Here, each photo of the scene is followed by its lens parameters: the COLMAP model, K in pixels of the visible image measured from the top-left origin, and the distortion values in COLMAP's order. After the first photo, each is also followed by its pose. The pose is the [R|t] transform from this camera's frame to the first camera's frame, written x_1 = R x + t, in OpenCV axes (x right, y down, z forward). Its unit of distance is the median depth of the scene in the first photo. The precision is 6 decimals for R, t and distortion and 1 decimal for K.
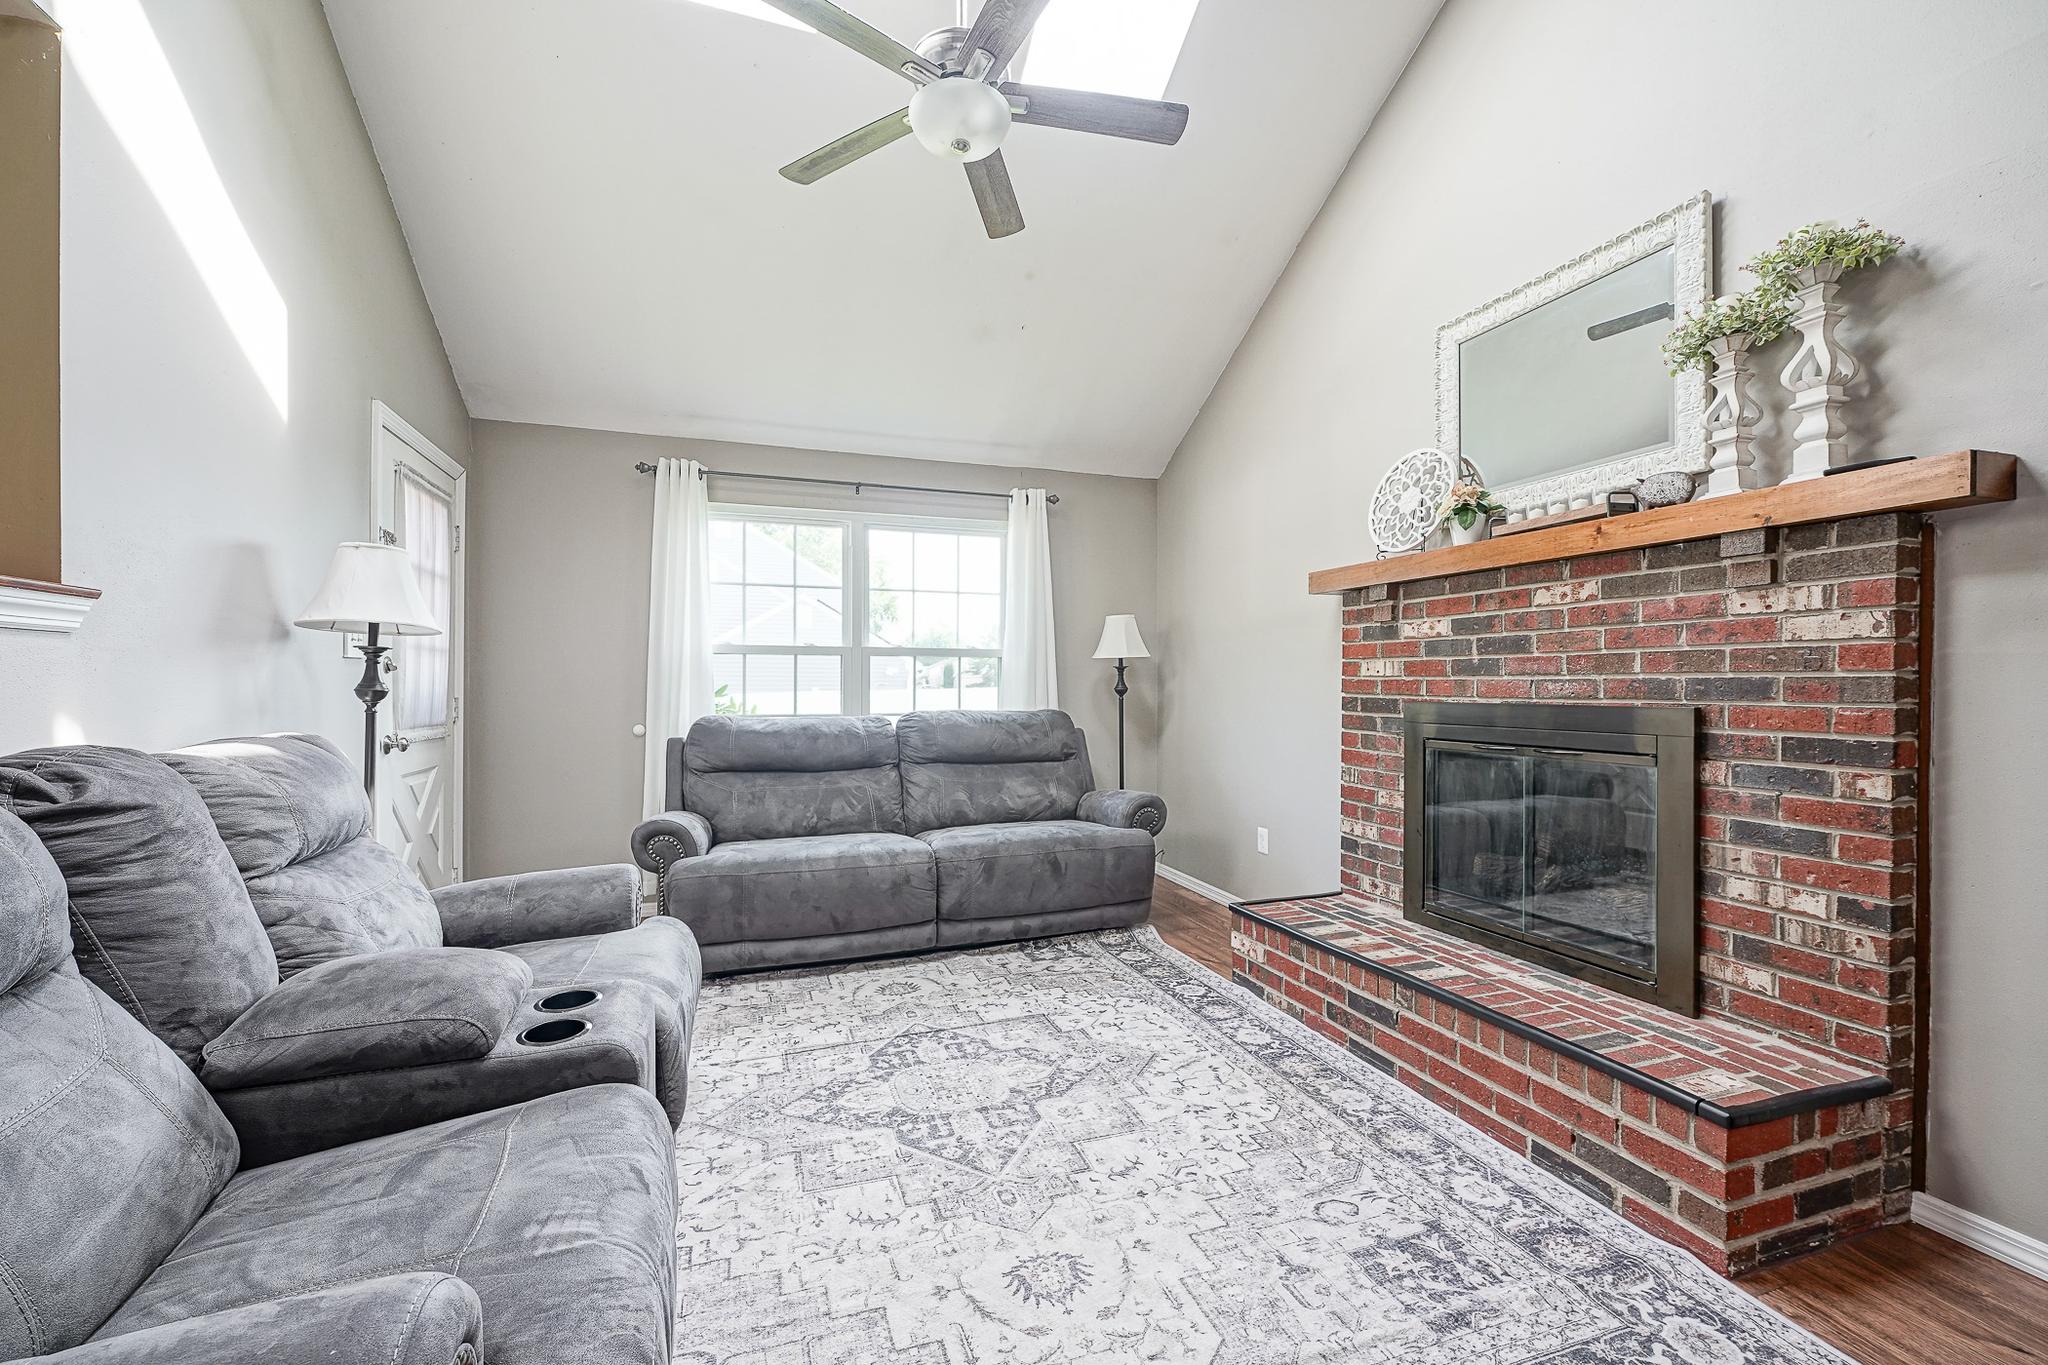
lens RADIAL K [[812.9, 0, 1018.6], [0, 812.9, 687.3], [0, 0, 1]] dist [-0.001389, -0.000028]
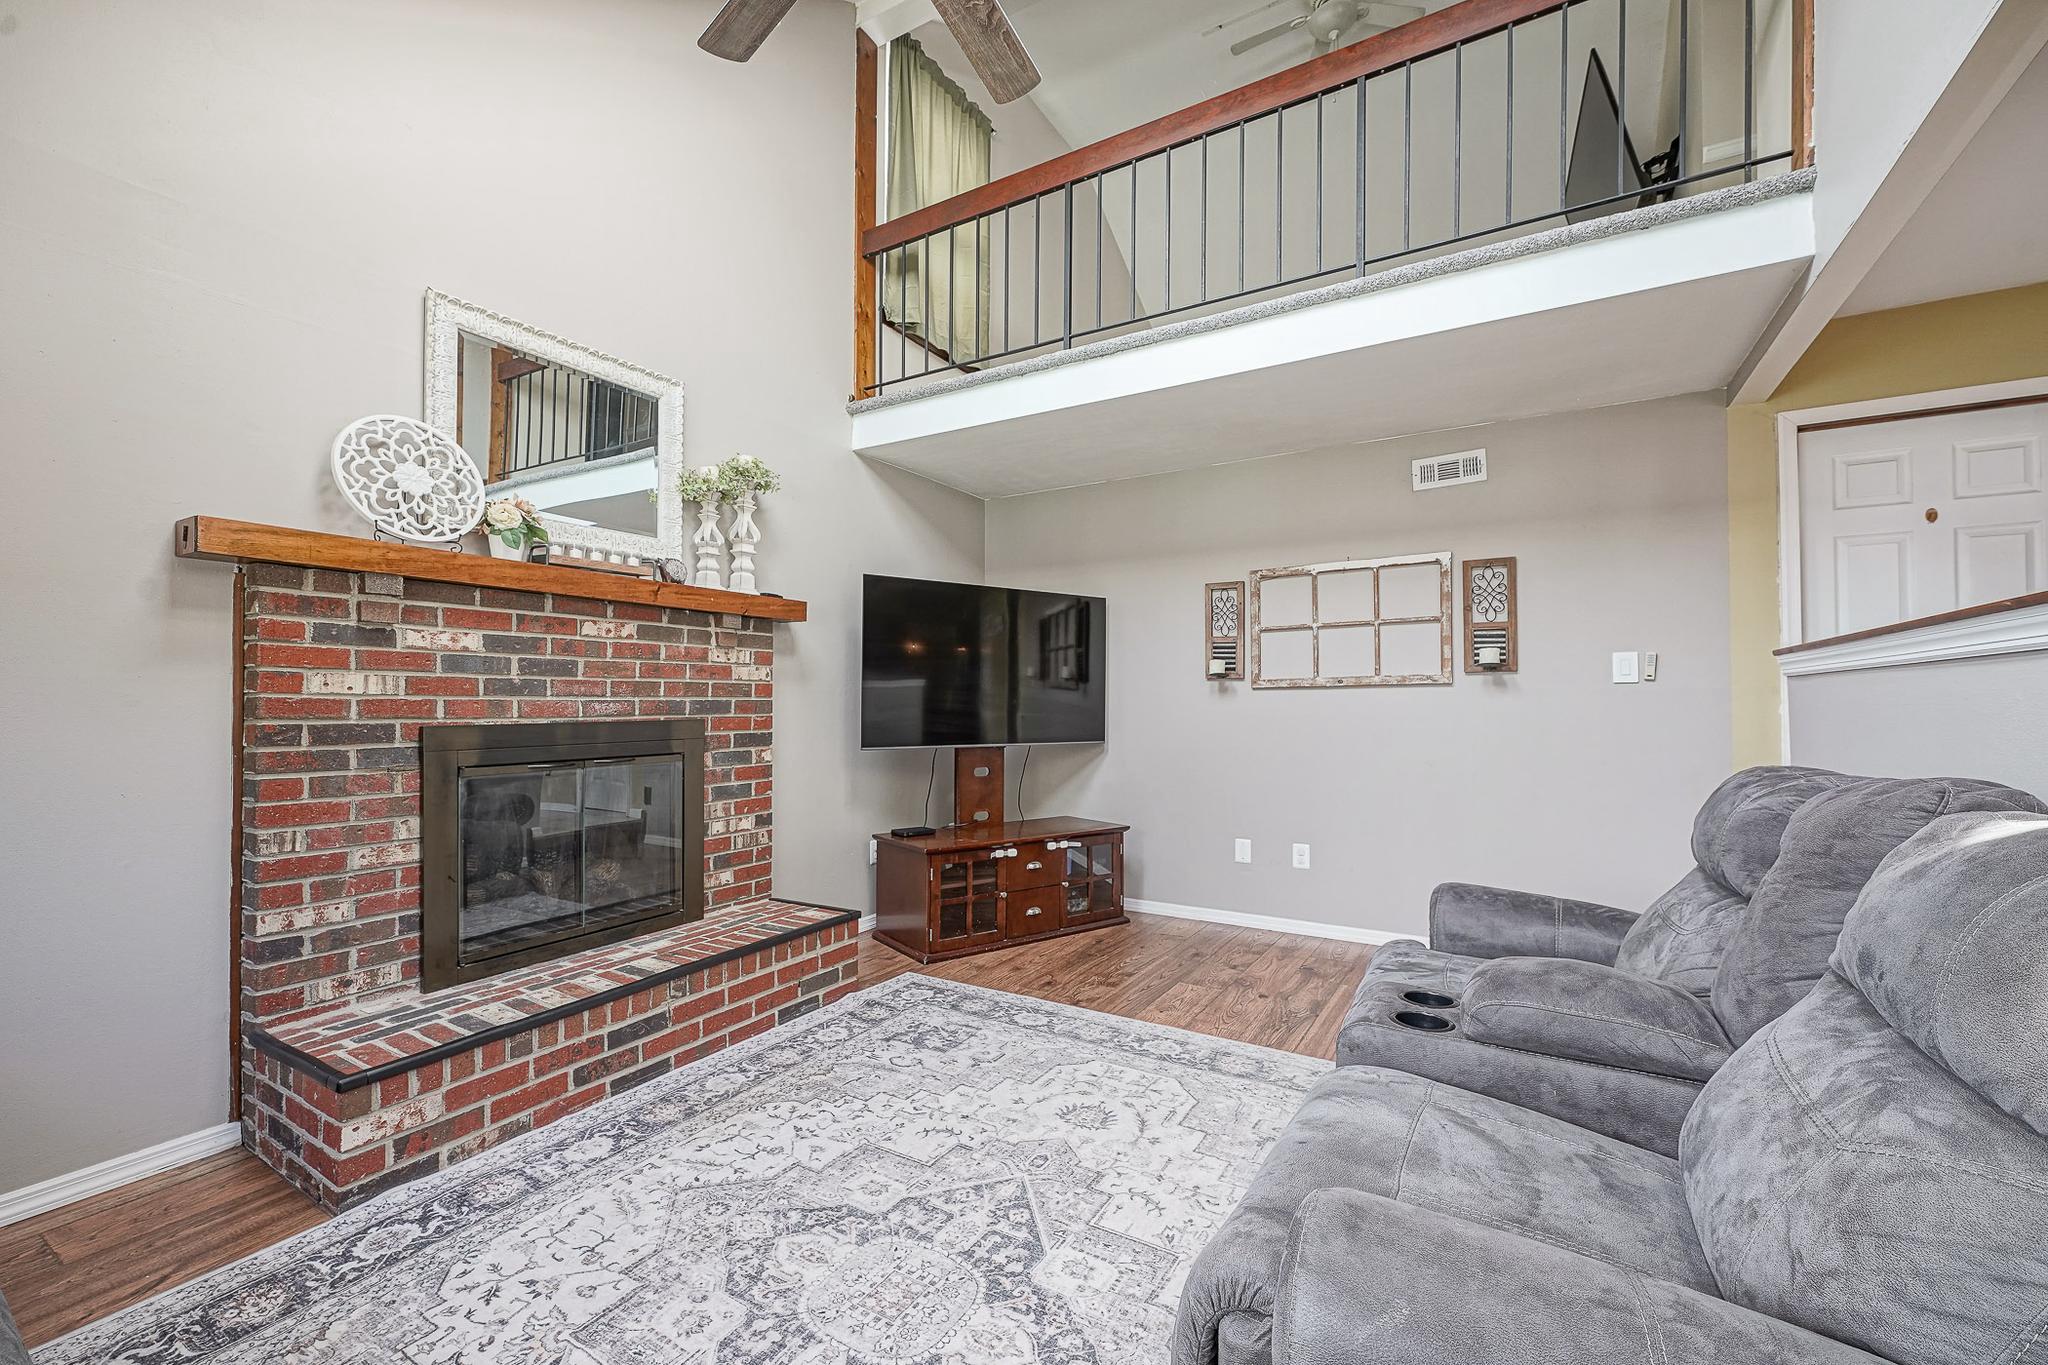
lens RADIAL K [[812.9, 0, 1018.6], [0, 812.9, 687.3], [0, 0, 1]] dist [-0.001389, -0.000028]
pose [[-0.620831, 0.014568, 0.783809, -0.629951], [0.004255, 0.999875, -0.015213, -0.007814], [-0.783933, -0.006110, -0.620816, 1.224377]]
